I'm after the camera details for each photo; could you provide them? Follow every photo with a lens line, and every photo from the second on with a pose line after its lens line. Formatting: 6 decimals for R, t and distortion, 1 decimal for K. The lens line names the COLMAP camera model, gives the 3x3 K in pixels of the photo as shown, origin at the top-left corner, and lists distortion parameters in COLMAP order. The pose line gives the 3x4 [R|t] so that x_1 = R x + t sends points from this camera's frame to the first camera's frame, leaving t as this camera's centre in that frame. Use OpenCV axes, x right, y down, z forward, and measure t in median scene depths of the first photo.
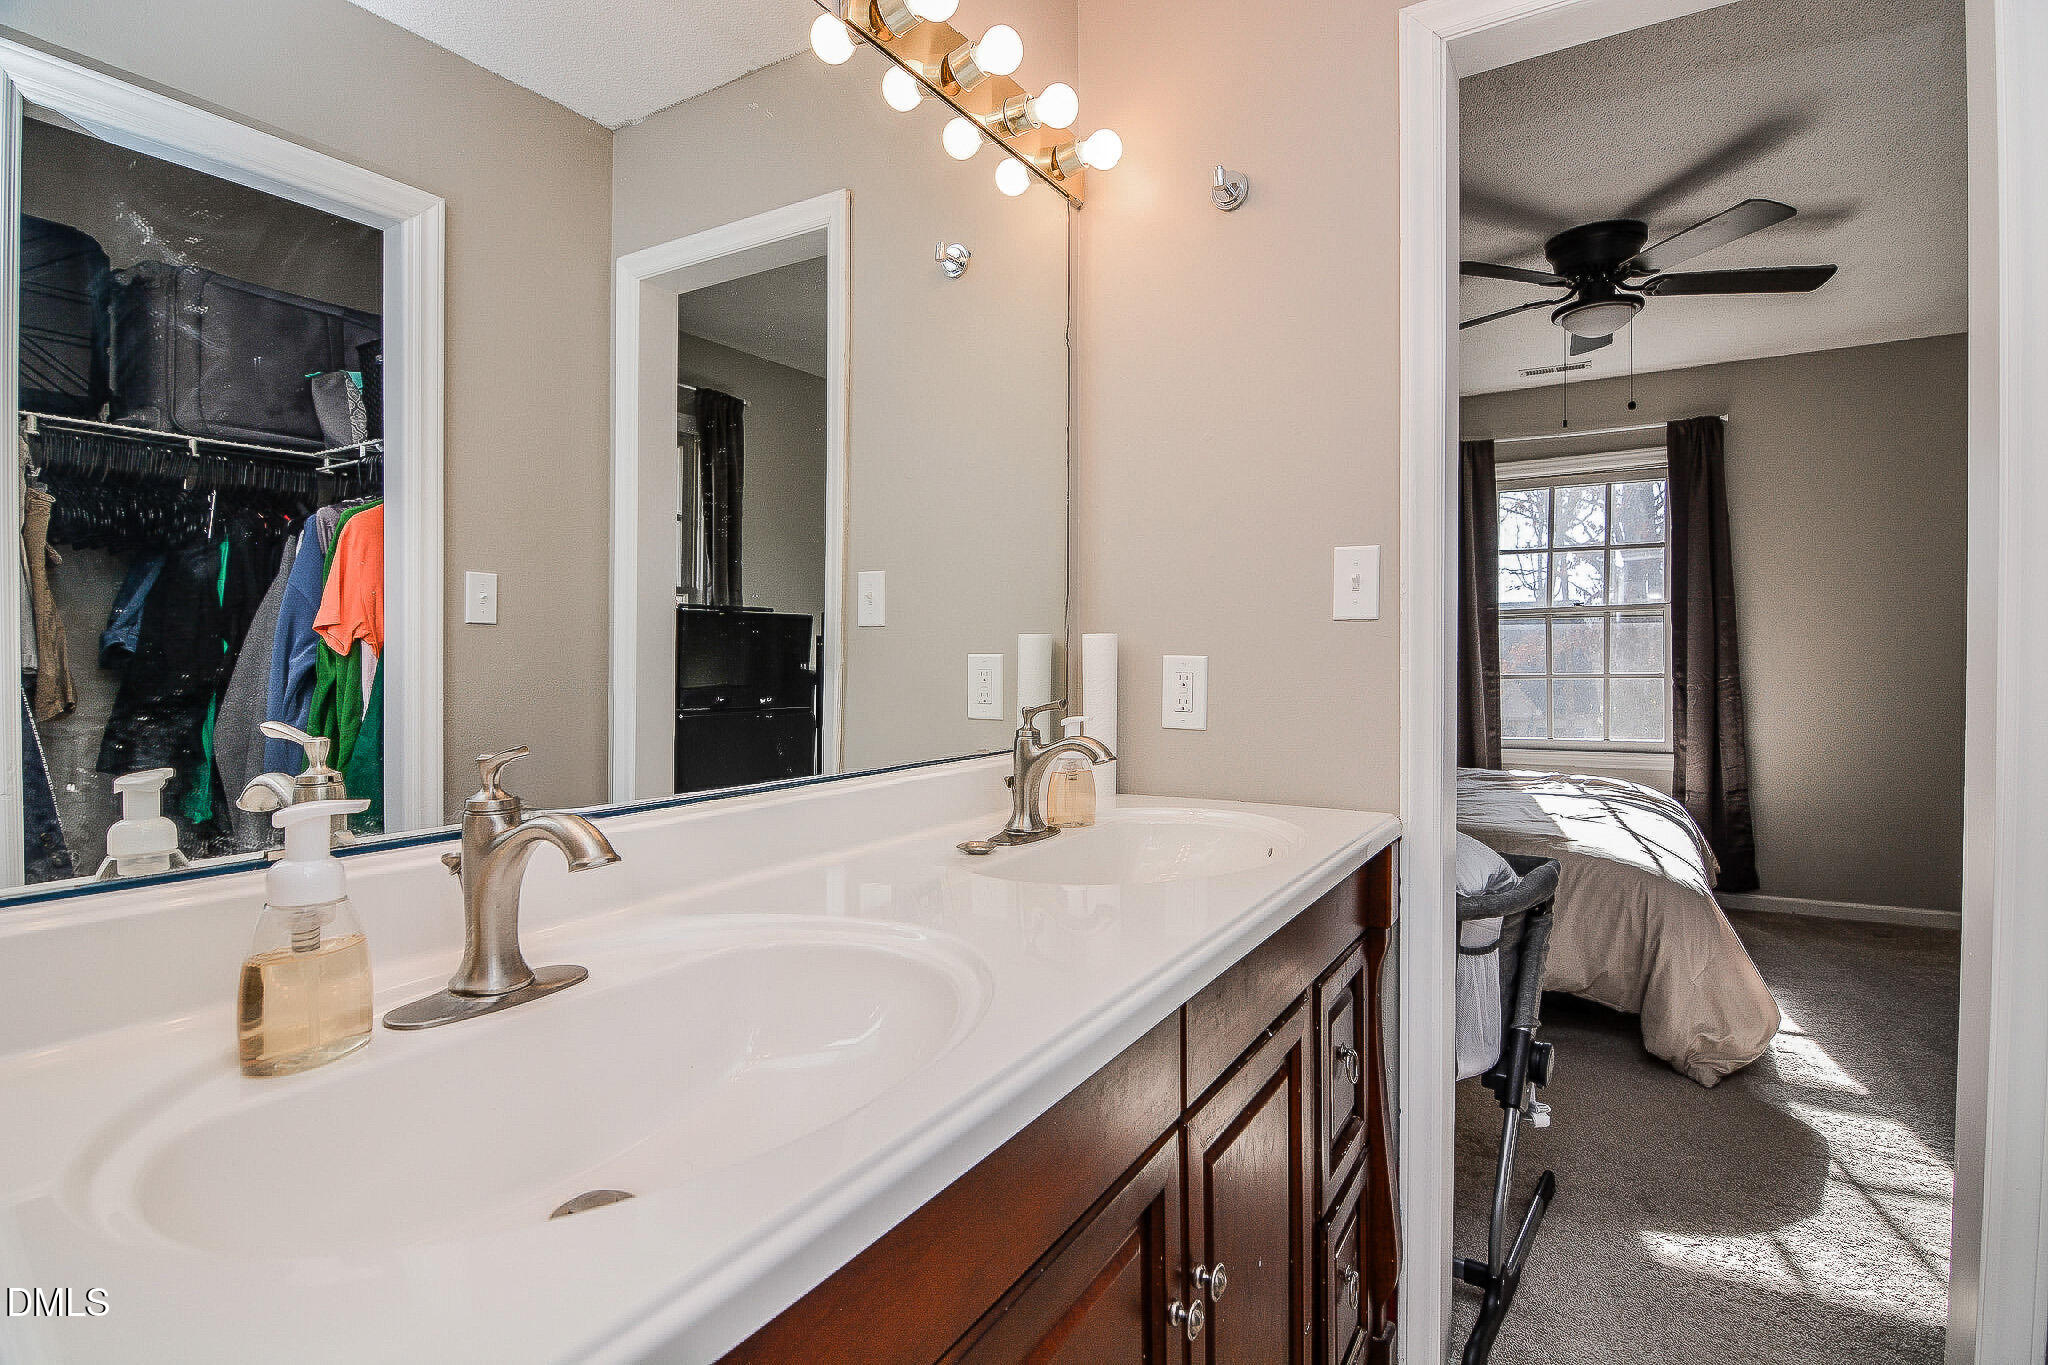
lens RADIAL K [[988.1, 0, 1022.1], [0, 988.1, 677.9], [0, 0, 1]] dist [-0.000743, -0.014252]
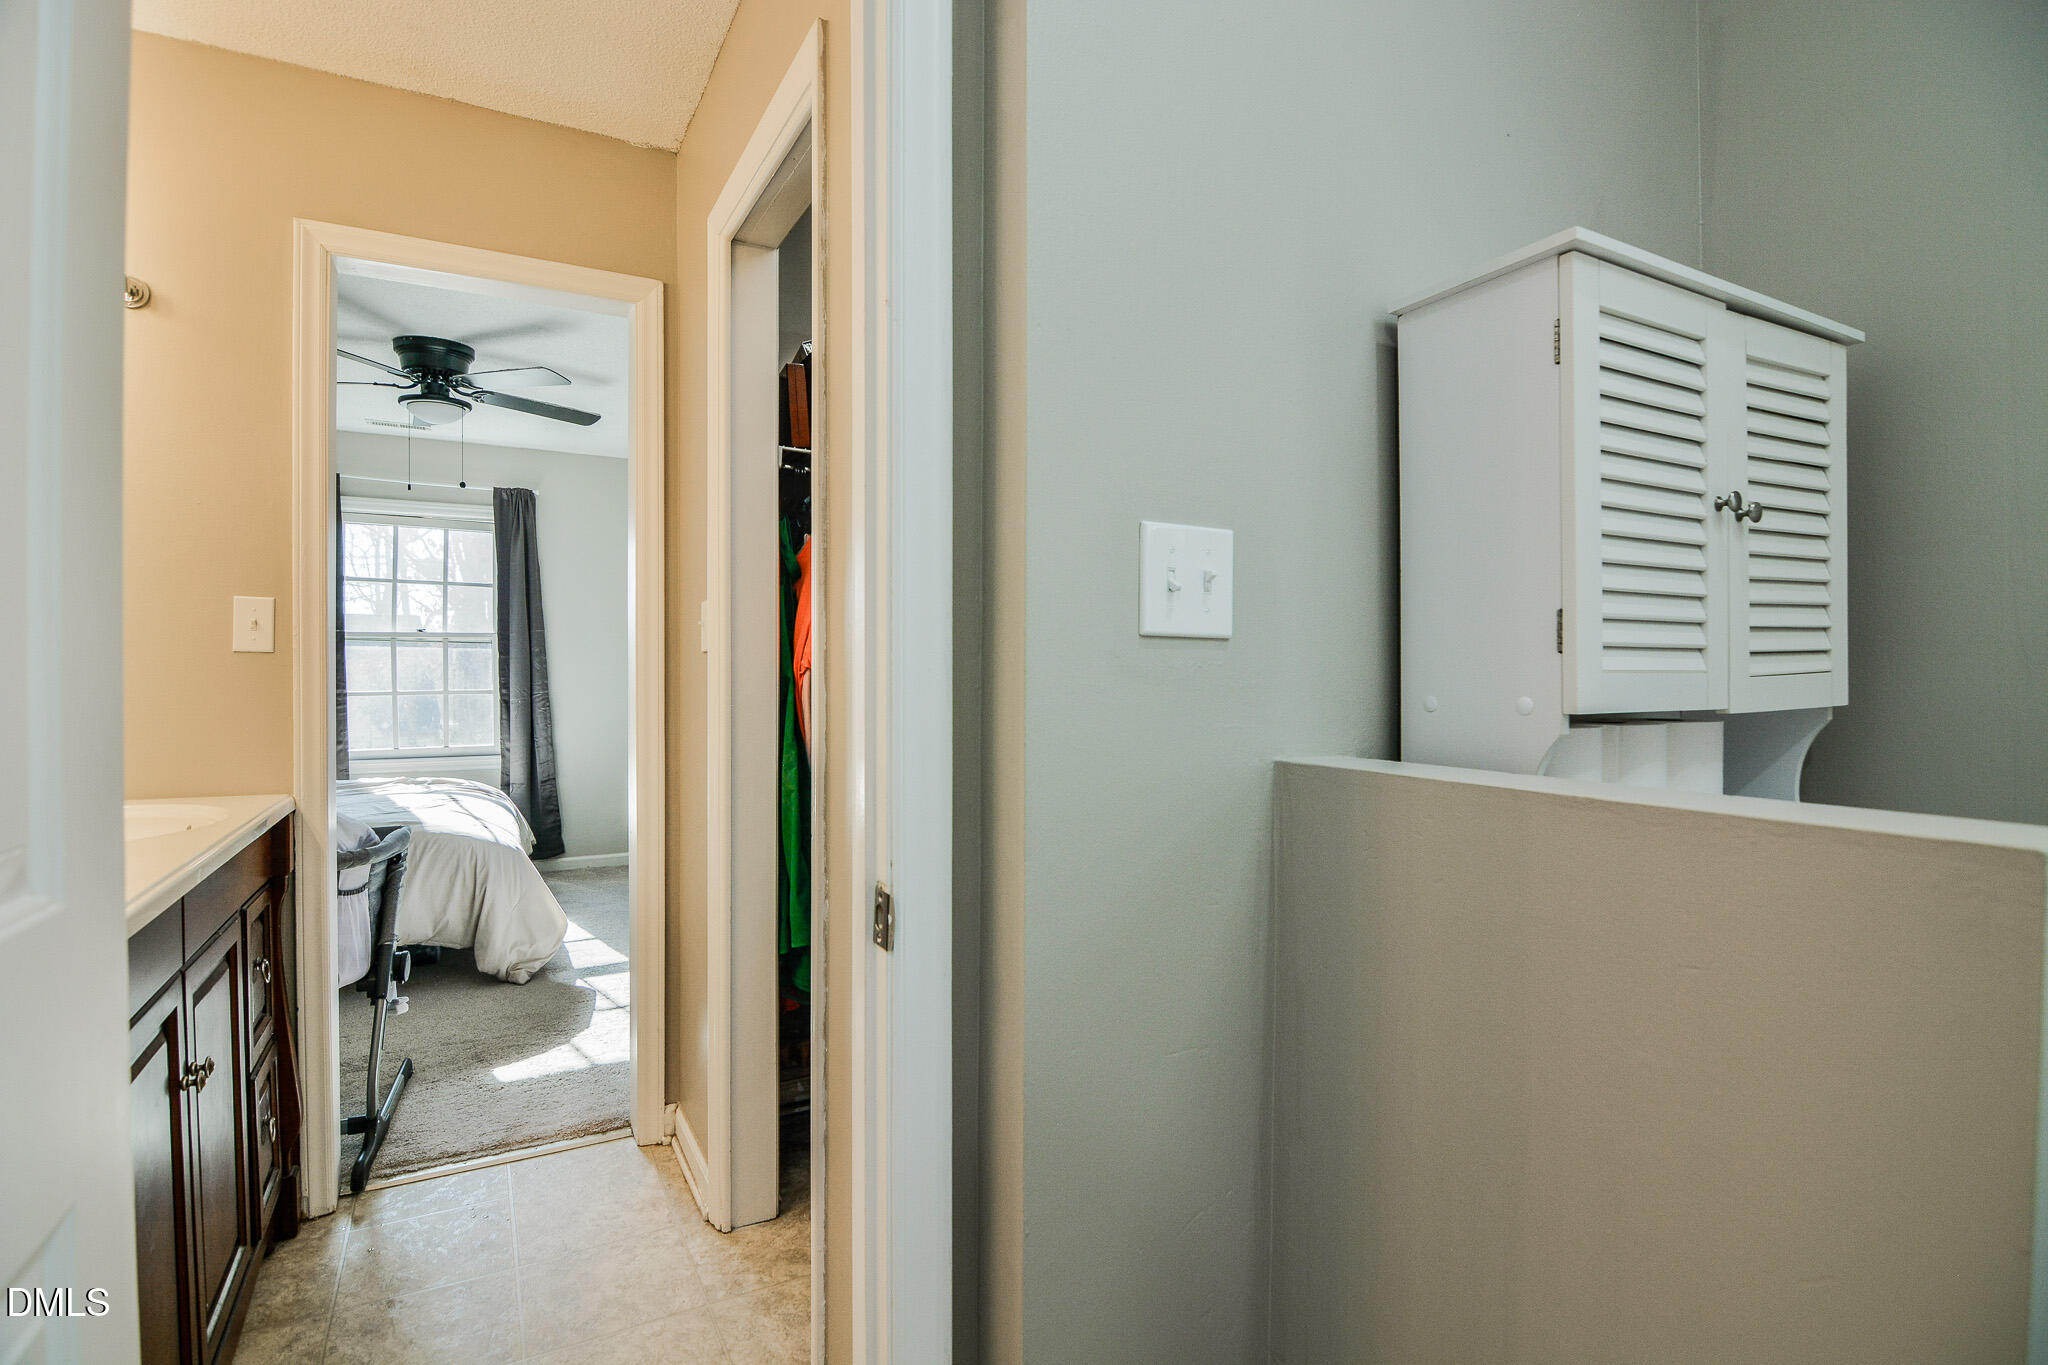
lens RADIAL K [[965.1, 0, 1022.0], [0, 965.1, 685.7], [0, 0, 1]] dist [-0.001375, -0.013426]
pose [[0.477633, -0.003781, 0.878552, -0.145683], [0.011851, 0.999927, -0.002139, 0.000659], [-0.878480, 0.011433, 0.477643, -0.252474]]
